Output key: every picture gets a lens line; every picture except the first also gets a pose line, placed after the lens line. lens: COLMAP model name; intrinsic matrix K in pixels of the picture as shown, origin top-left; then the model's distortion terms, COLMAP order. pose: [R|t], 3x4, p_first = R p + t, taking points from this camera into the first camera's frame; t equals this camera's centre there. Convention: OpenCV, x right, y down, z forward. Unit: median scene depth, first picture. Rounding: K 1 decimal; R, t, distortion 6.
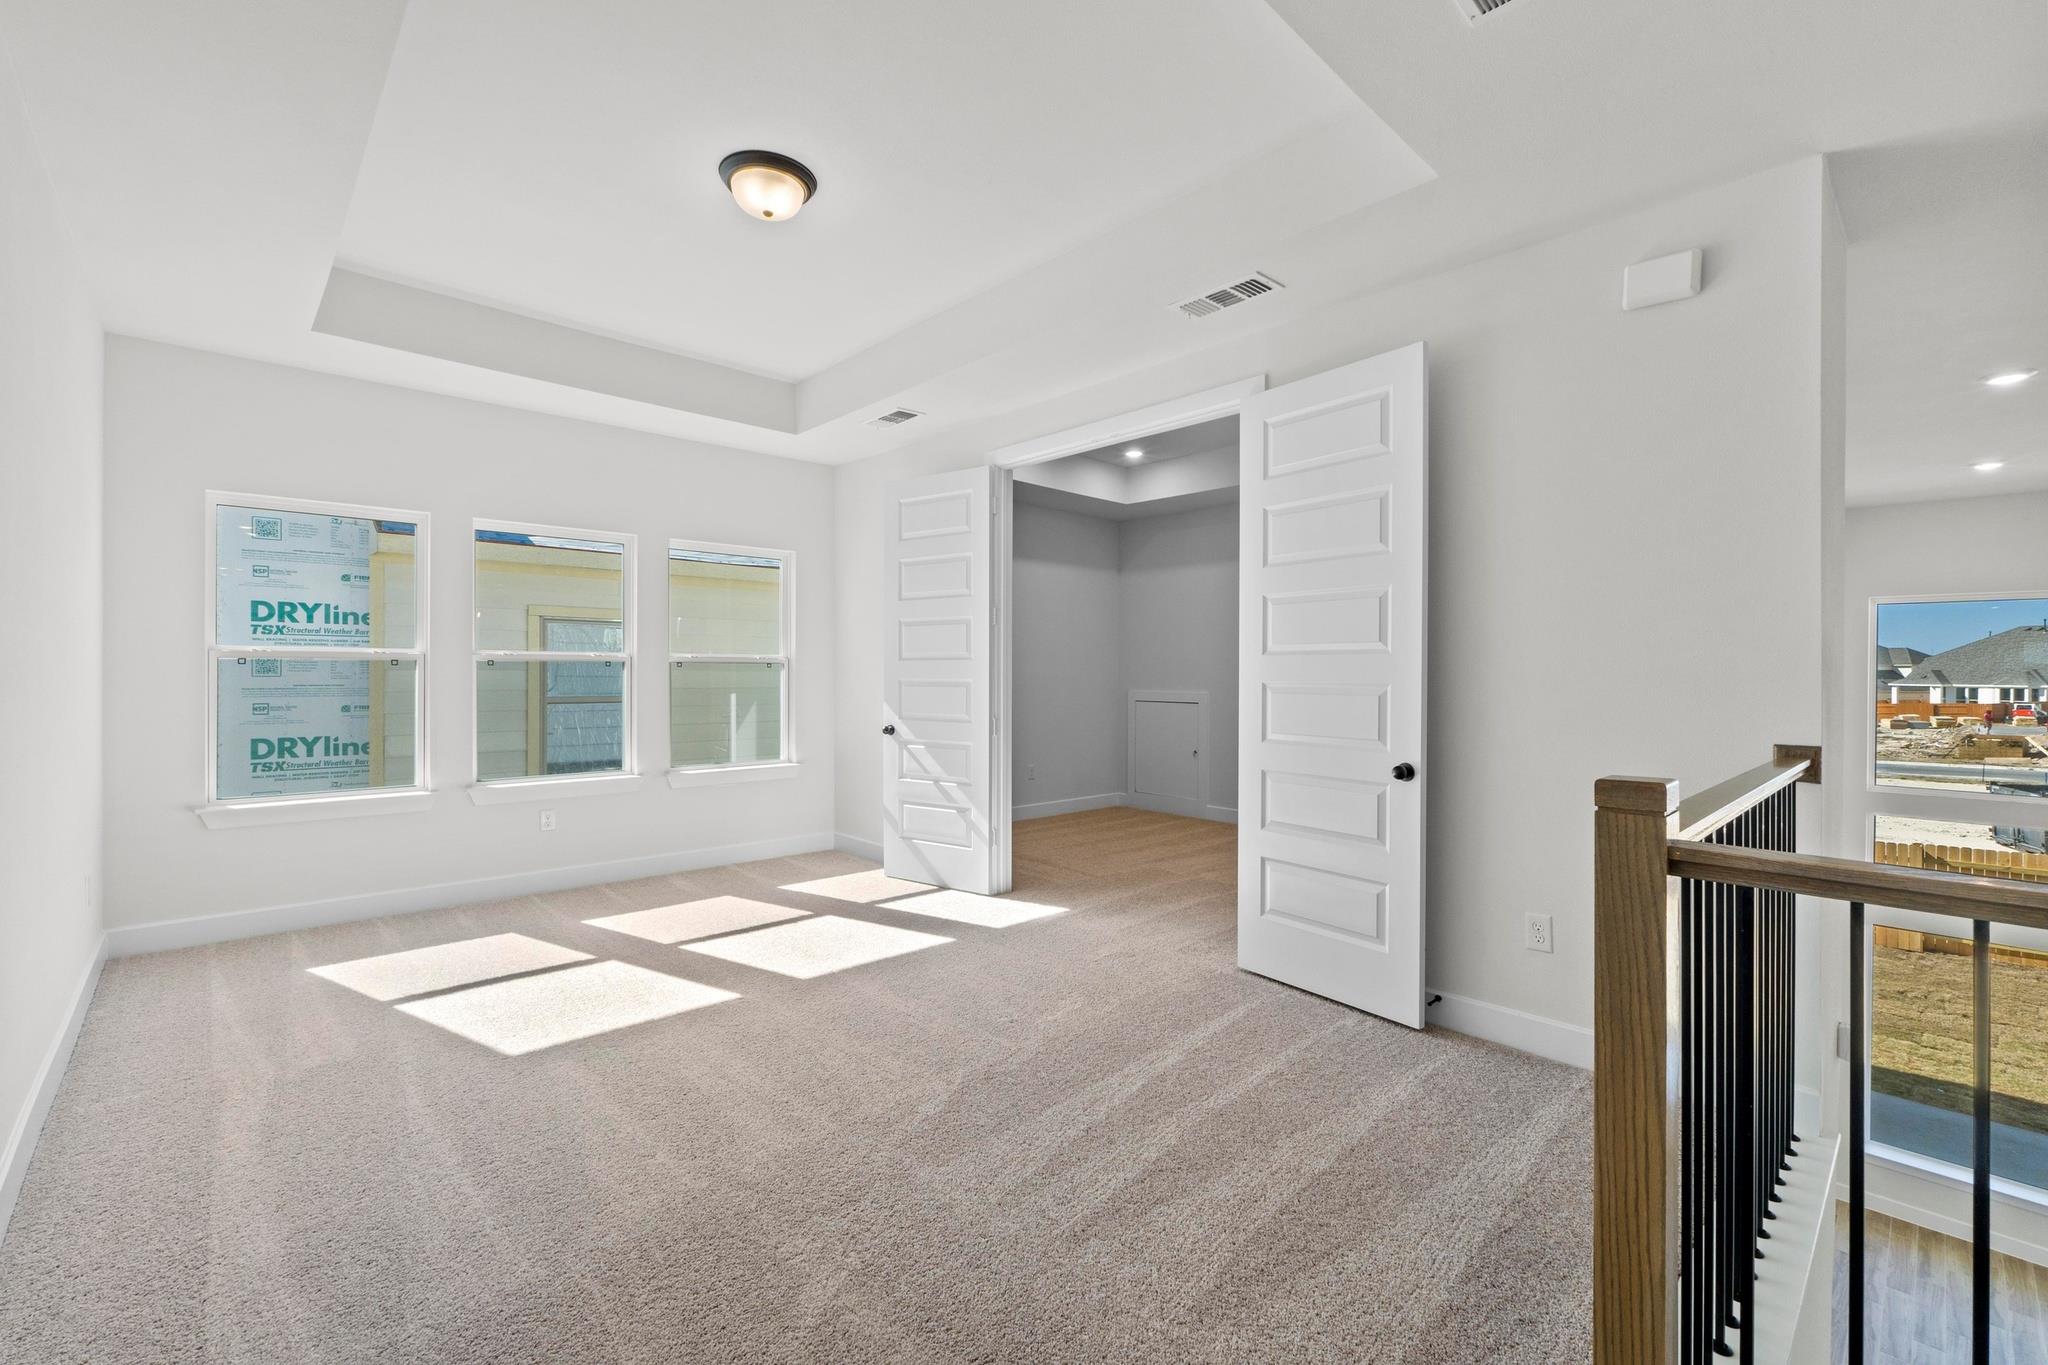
lens RADIAL K [[863.3, 0, 1019.2], [0, 863.3, 680.3], [0, 0, 1]] dist [-0.002141, -0.000236]
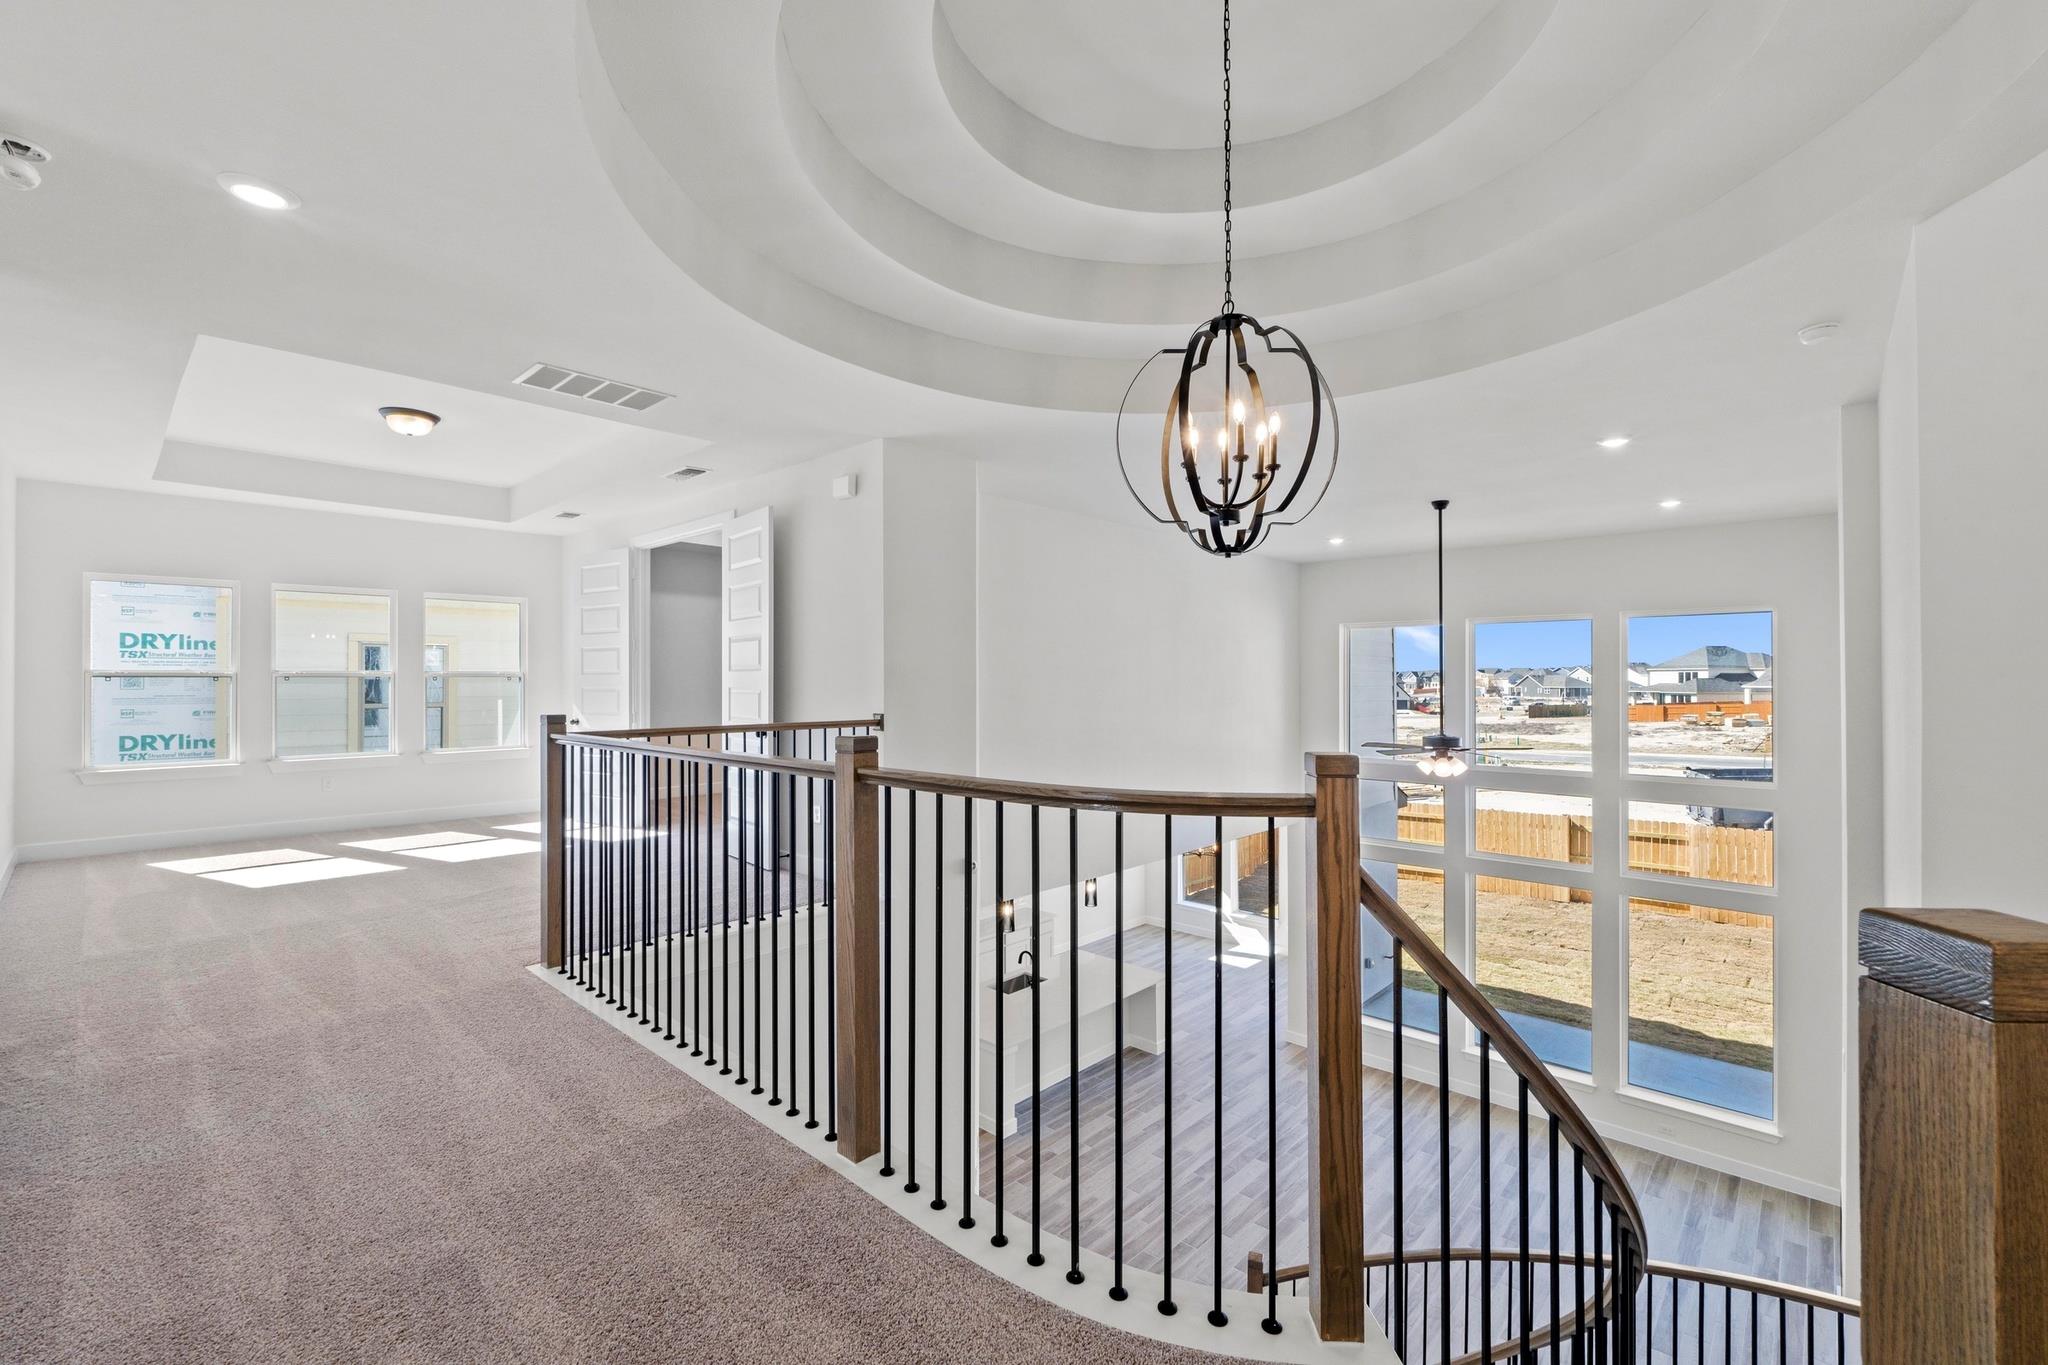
lens RADIAL K [[876.9, 0, 1026.4], [0, 876.9, 677.8], [0, 0, 1]] dist [-0.002037, 0.000103]
pose [[0.997799, -0.007548, 0.065887, 0.450591], [0.008417, 0.999881, -0.012919, 0.007247], [-0.065782, 0.013445, 0.997743, -0.476746]]
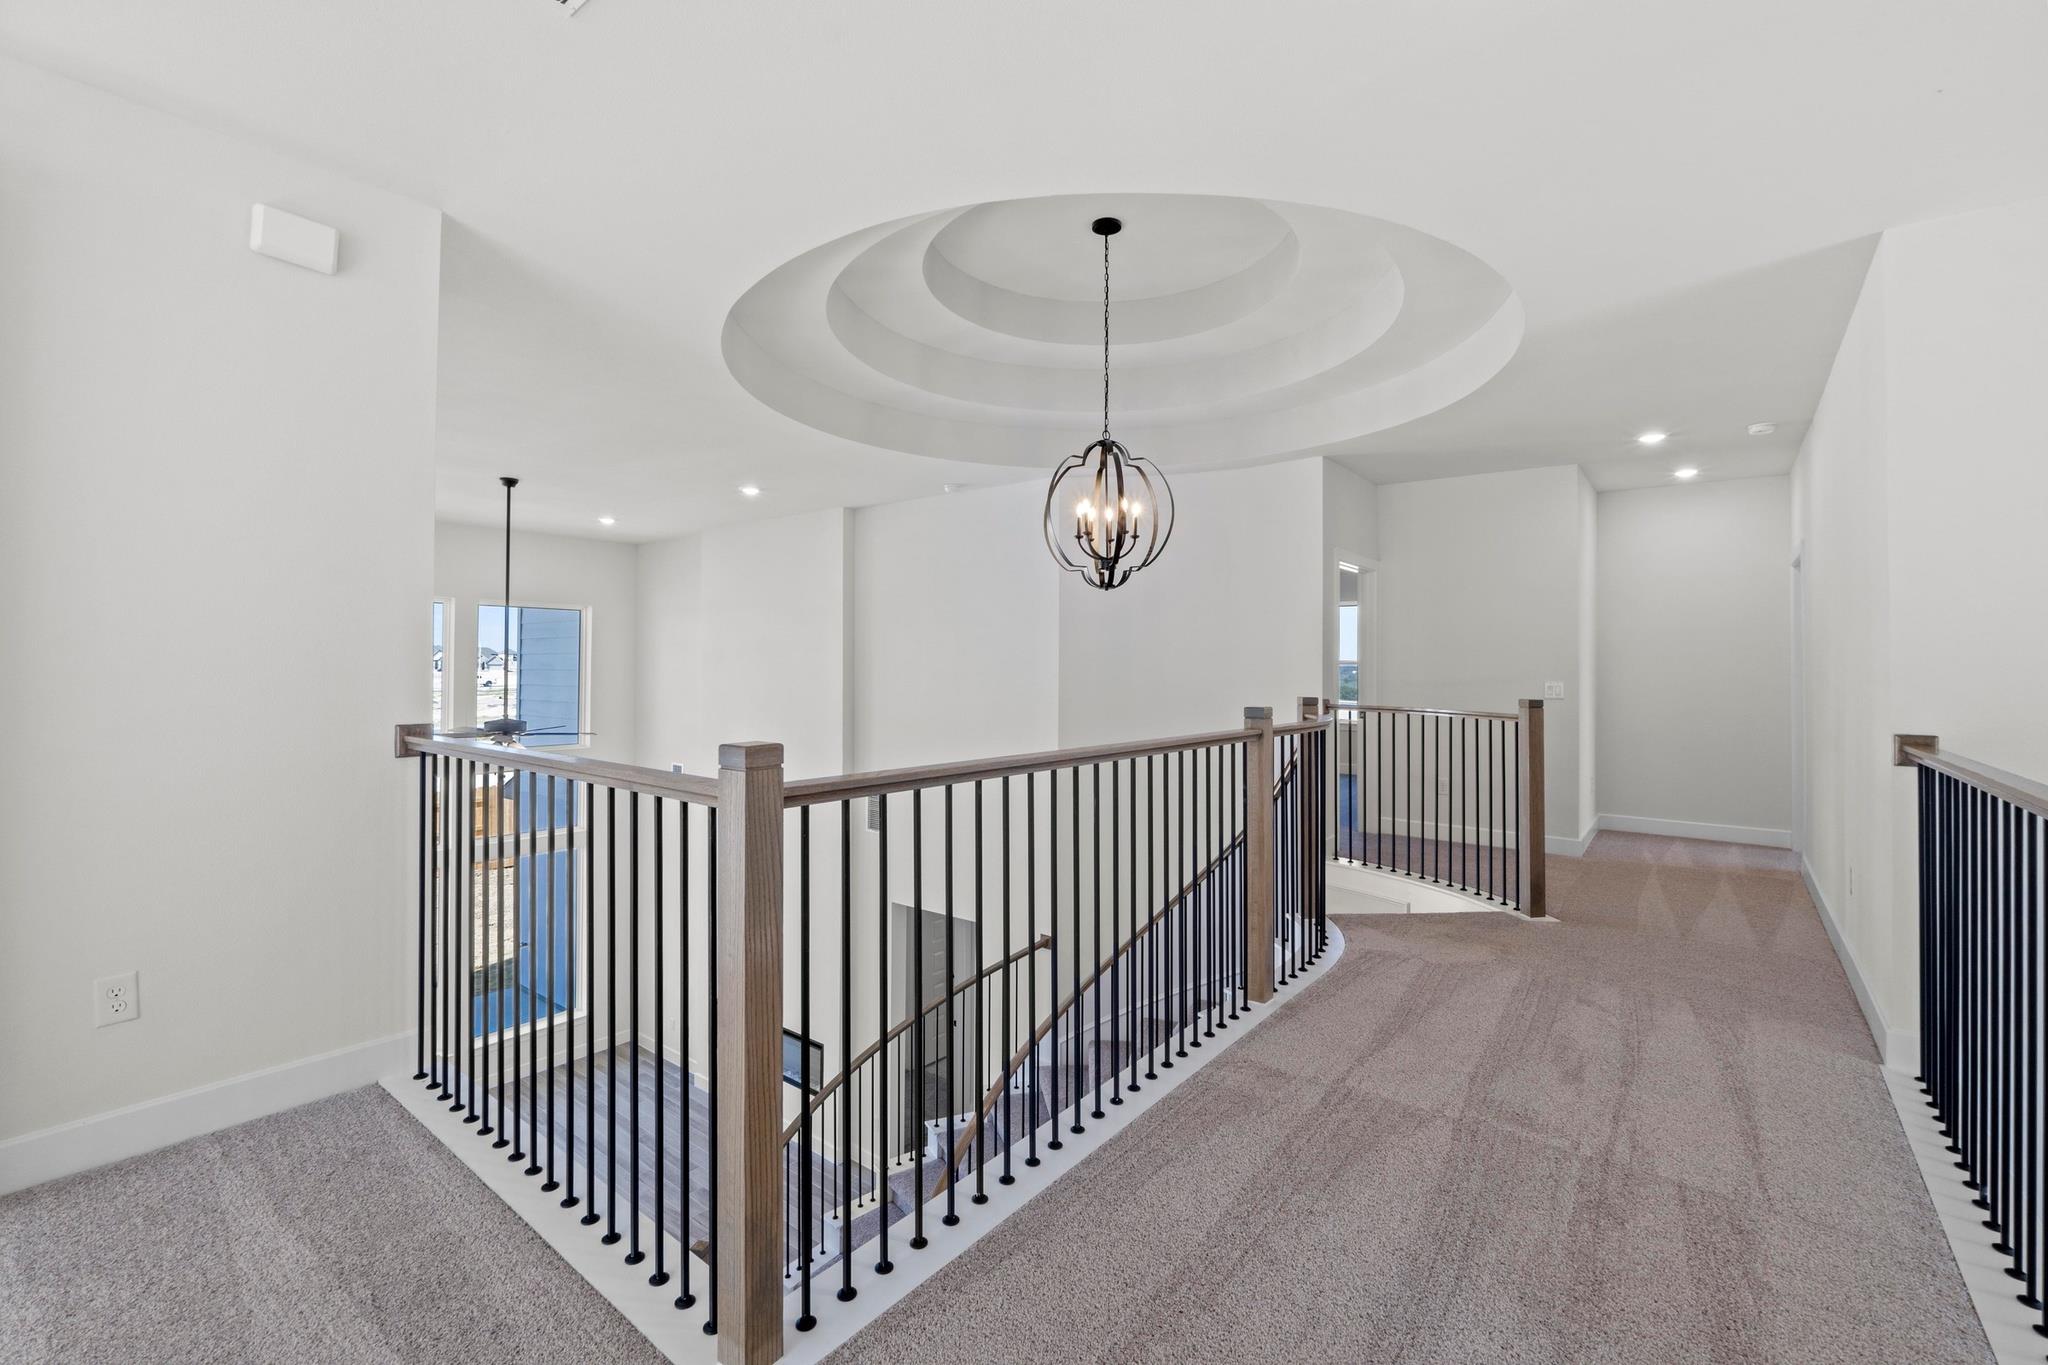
lens RADIAL K [[879.7, 0, 1025.8], [0, 879.7, 659.5], [0, 0, 1]] dist [-0.009144, -0.000170]
pose [[-0.146826, 0.000109, 0.989162, -0.136748], [0.003295, 0.999994, 0.000379, -0.002913], [-0.989157, 0.003315, -0.146826, 0.157003]]
